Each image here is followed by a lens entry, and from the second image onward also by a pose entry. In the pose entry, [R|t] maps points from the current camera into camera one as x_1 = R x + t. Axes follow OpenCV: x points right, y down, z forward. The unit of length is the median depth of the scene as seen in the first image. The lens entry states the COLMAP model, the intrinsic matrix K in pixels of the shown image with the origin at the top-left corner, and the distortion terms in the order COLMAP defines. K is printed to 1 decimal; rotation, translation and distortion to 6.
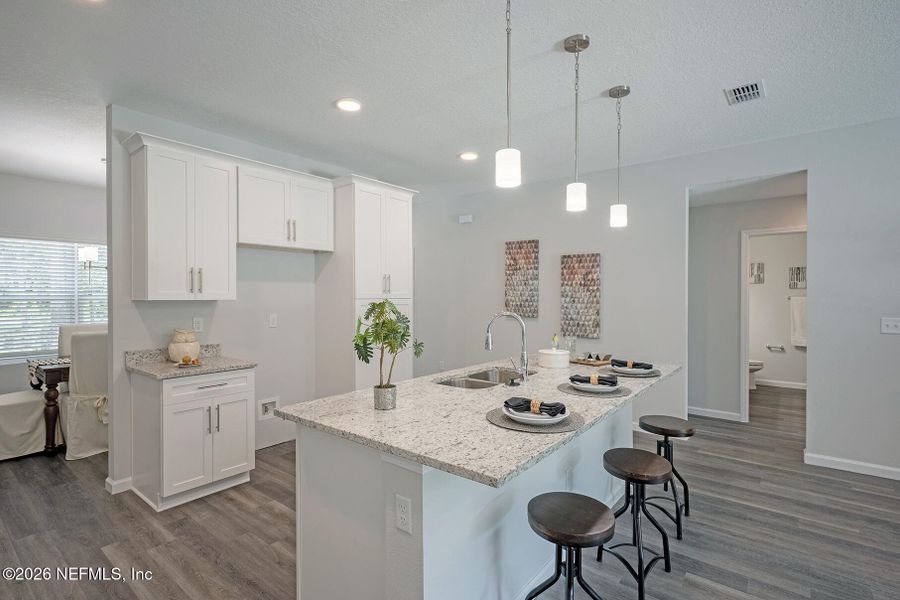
lens RADIAL K [[436.9, 0, 463.3], [0, 436.9, 300.8], [0, 0, 1]] dist [-0.000258, 0.001273]
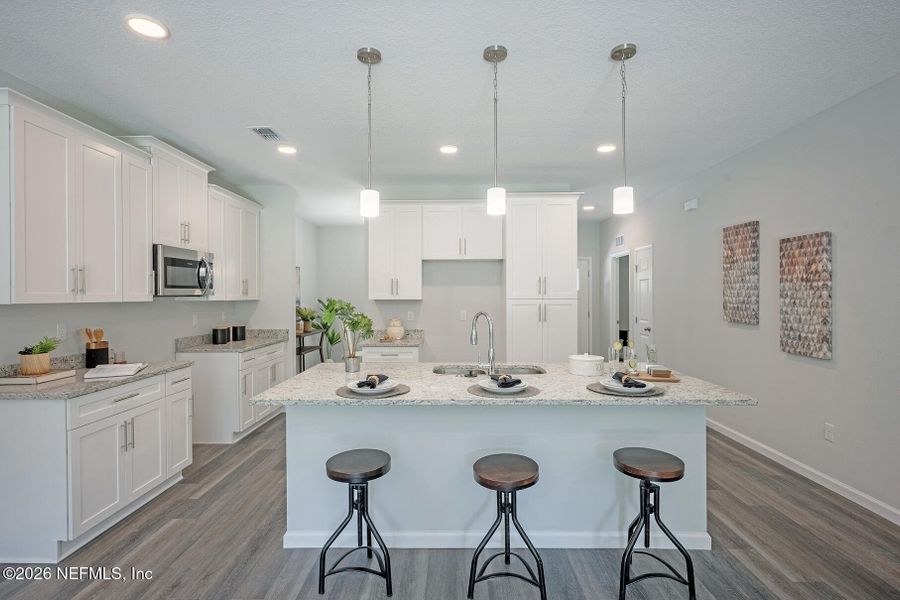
lens RADIAL K [[436.9, 0, 443.9], [0, 436.9, 296.4], [0, 0, 1]] dist [-0.000258, 0.001273]
pose [[0.606851, -0.002004, -0.794813, 0.479589], [-0.007046, 0.999944, -0.007901, -0.000770], [0.794784, 0.010395, 0.606803, 0.133532]]
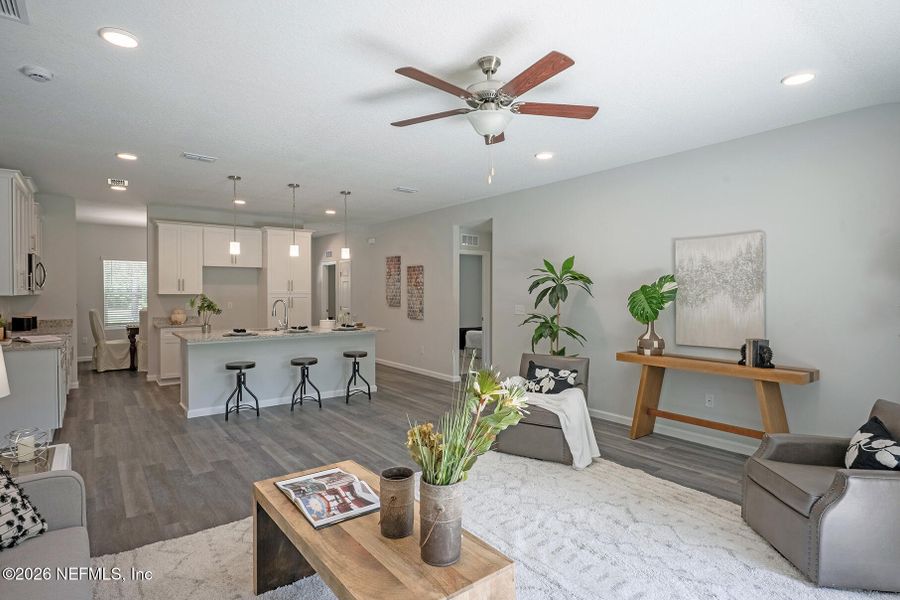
lens RADIAL K [[465.4, 0, 450.4], [0, 465.4, 298.3], [0, 0, 1]] dist [0.000909, -0.002157]
pose [[0.970316, 0.003793, -0.241809, 0.806147], [-0.003889, 0.999992, 0.000080, 0.009105], [0.241808, 0.000863, 0.970324, -0.590174]]
